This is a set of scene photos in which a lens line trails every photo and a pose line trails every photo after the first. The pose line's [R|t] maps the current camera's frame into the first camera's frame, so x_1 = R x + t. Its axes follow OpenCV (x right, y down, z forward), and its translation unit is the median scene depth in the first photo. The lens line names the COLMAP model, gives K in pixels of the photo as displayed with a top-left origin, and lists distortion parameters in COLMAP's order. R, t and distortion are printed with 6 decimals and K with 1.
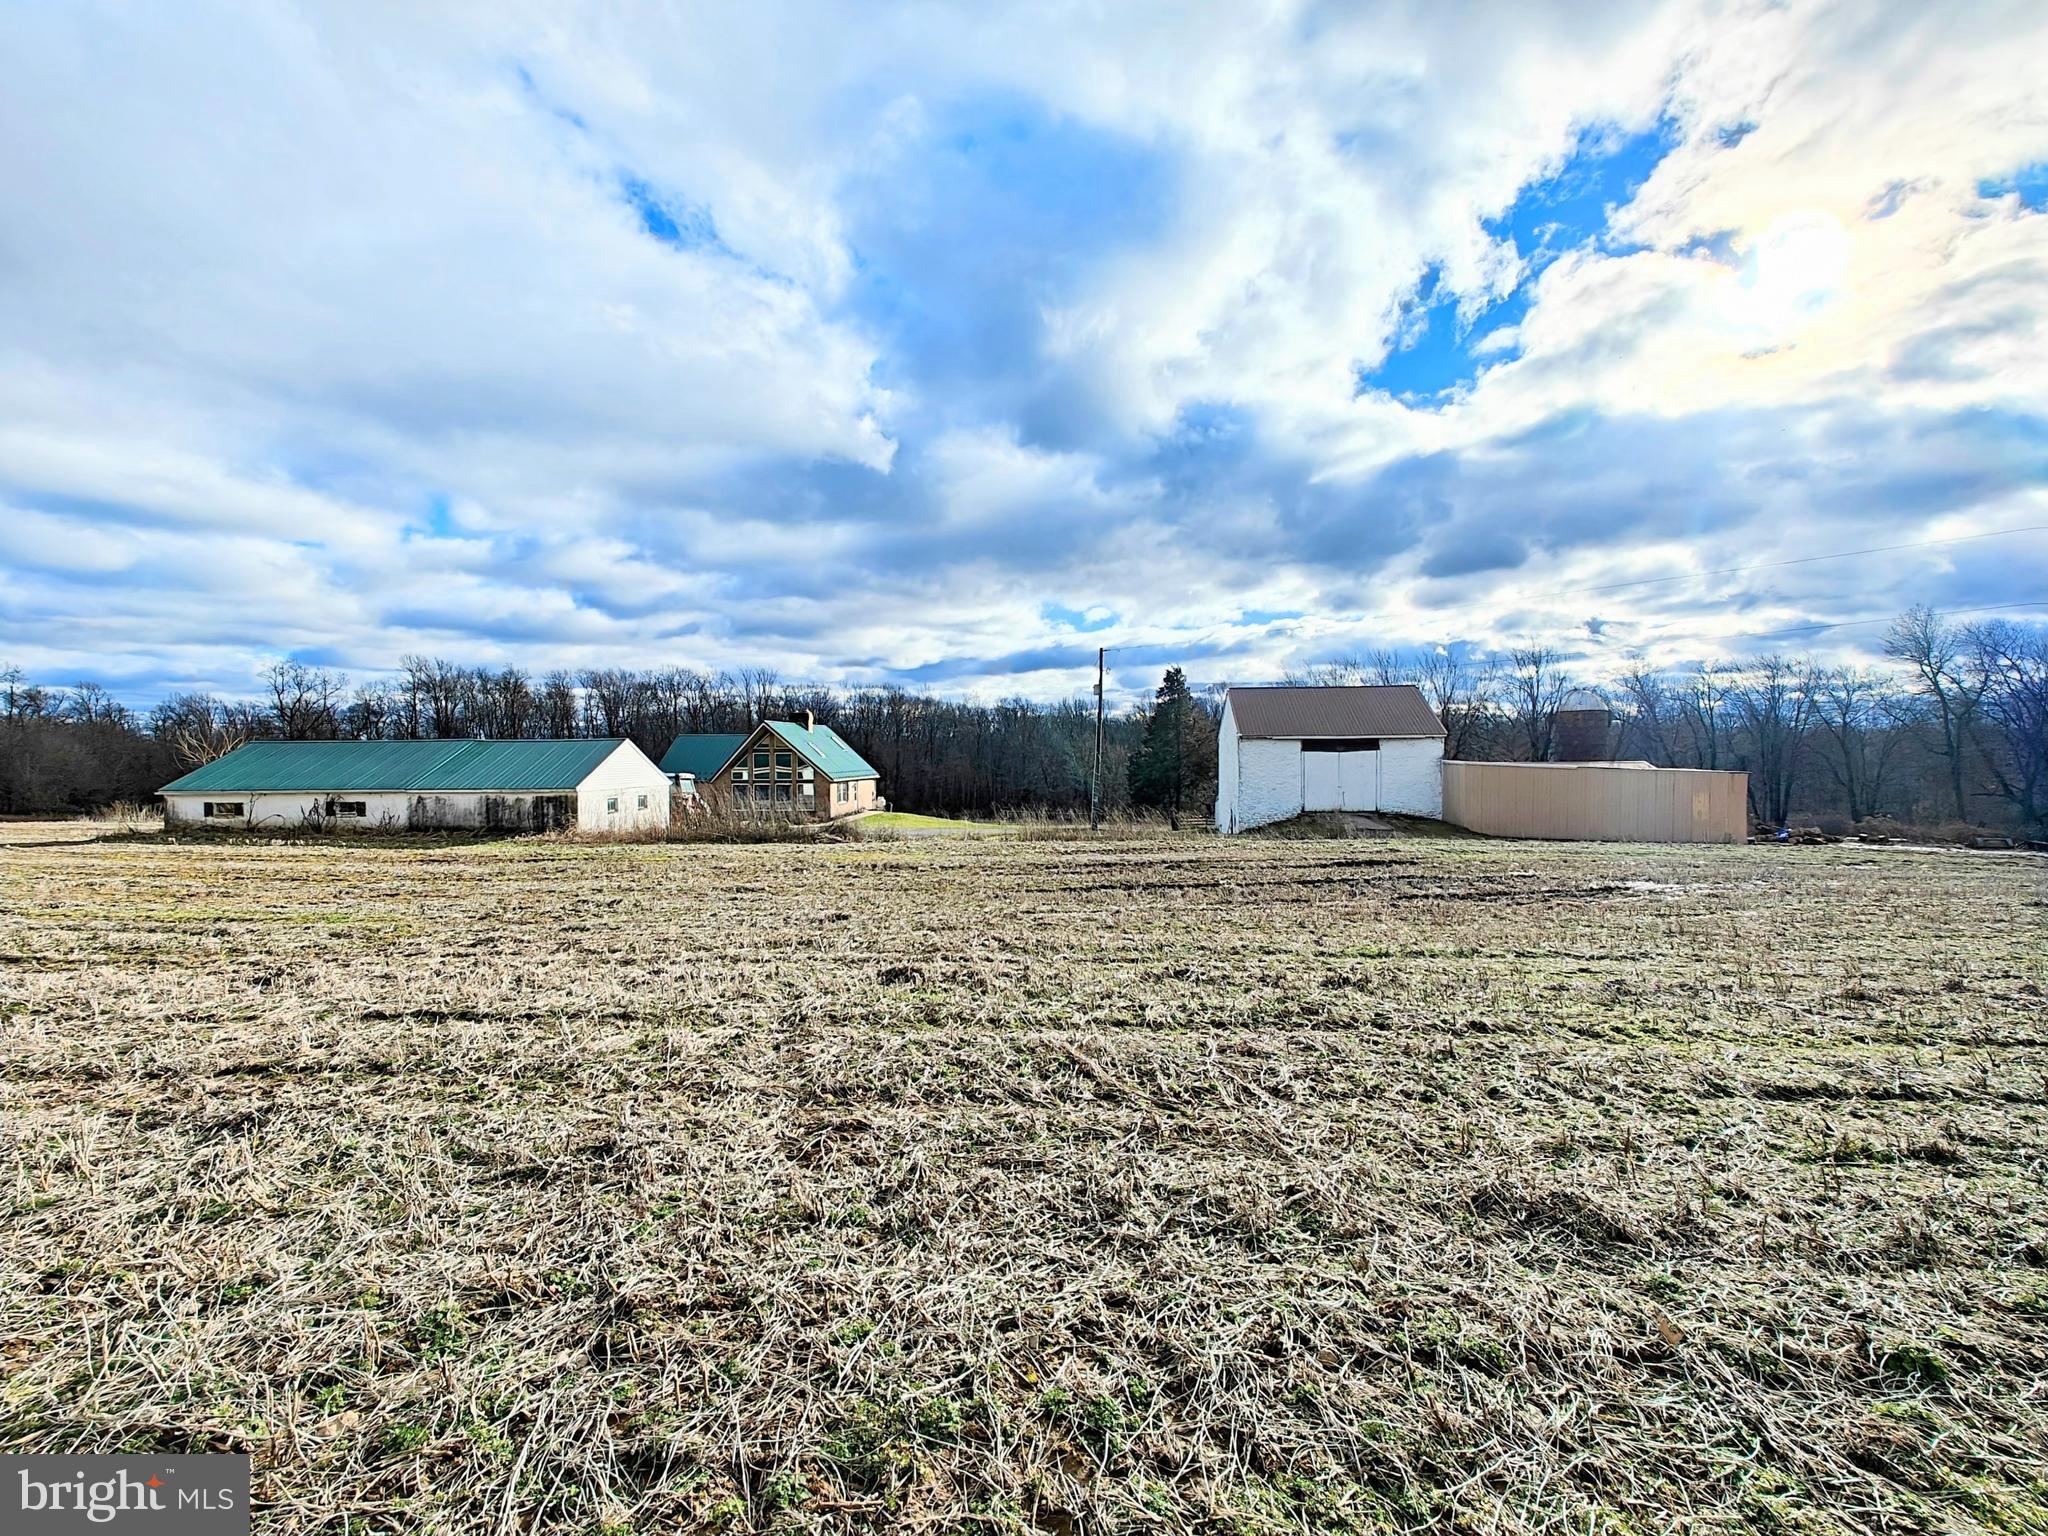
lens RADIAL K [[842.5, 0, 1020.8], [0, 842.5, 772.7], [0, 0, 1]] dist [-0.011658, -0.000039]
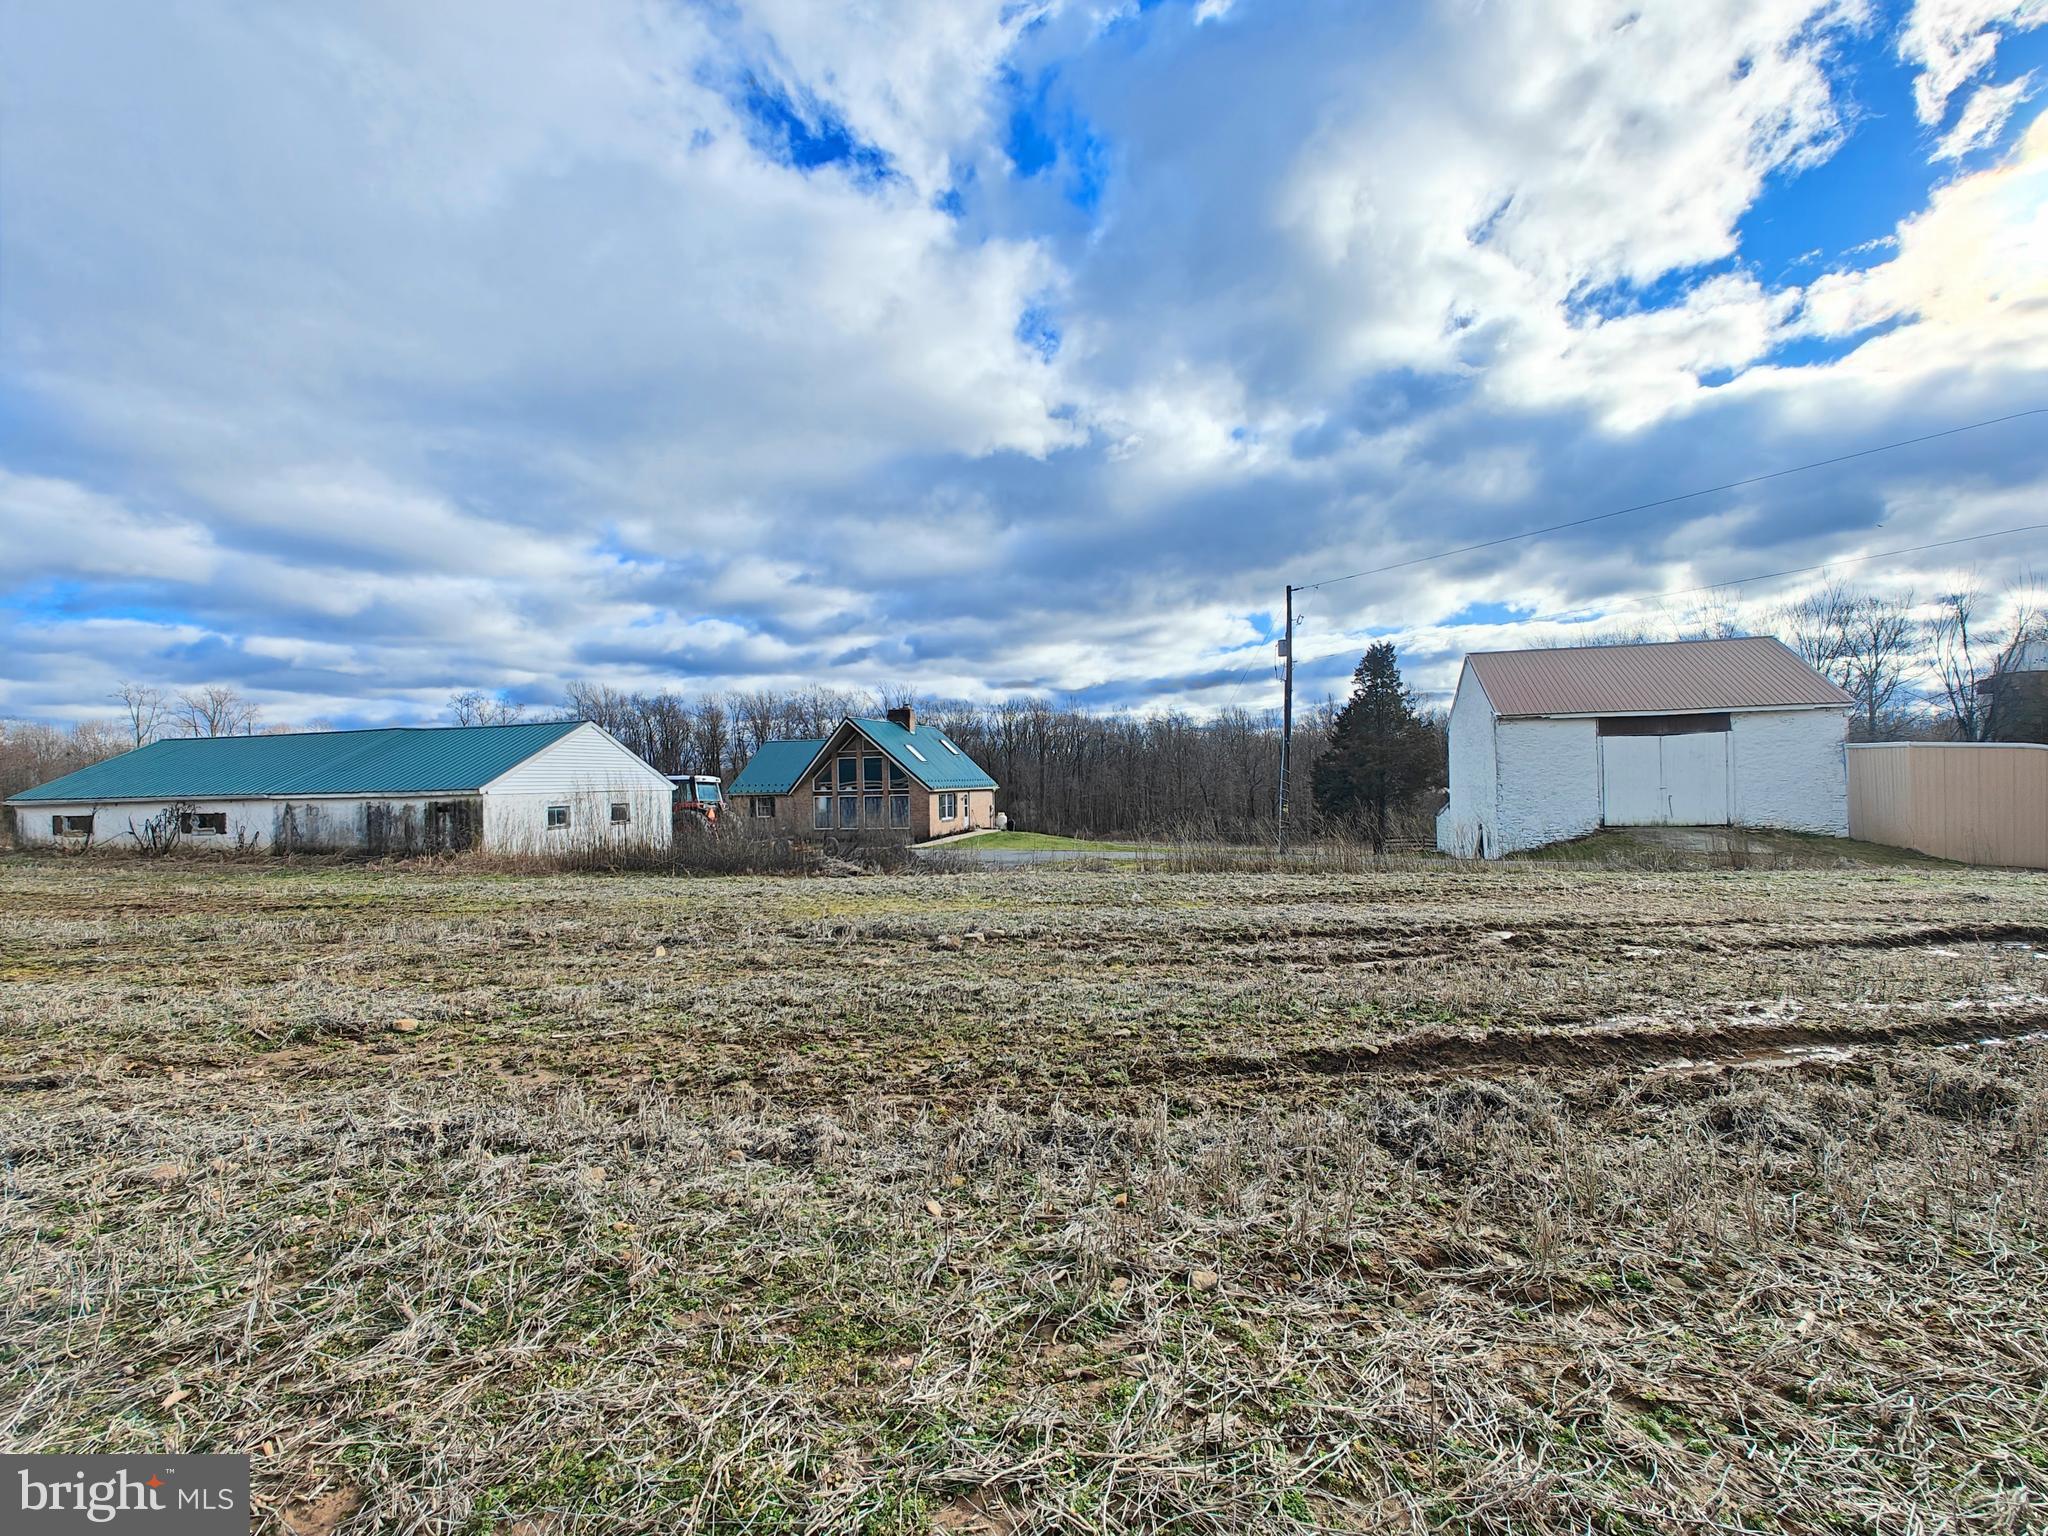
lens RADIAL K [[877.5, 0, 1031.3], [0, 877.5, 796.2], [0, 0, 1]] dist [0.001574, 0.000832]
pose [[0.982393, -0.011642, -0.186462, 0.020258], [0.011985, 0.999928, 0.000715, 0.016765], [0.186441, -0.002937, 0.982462, 0.233109]]
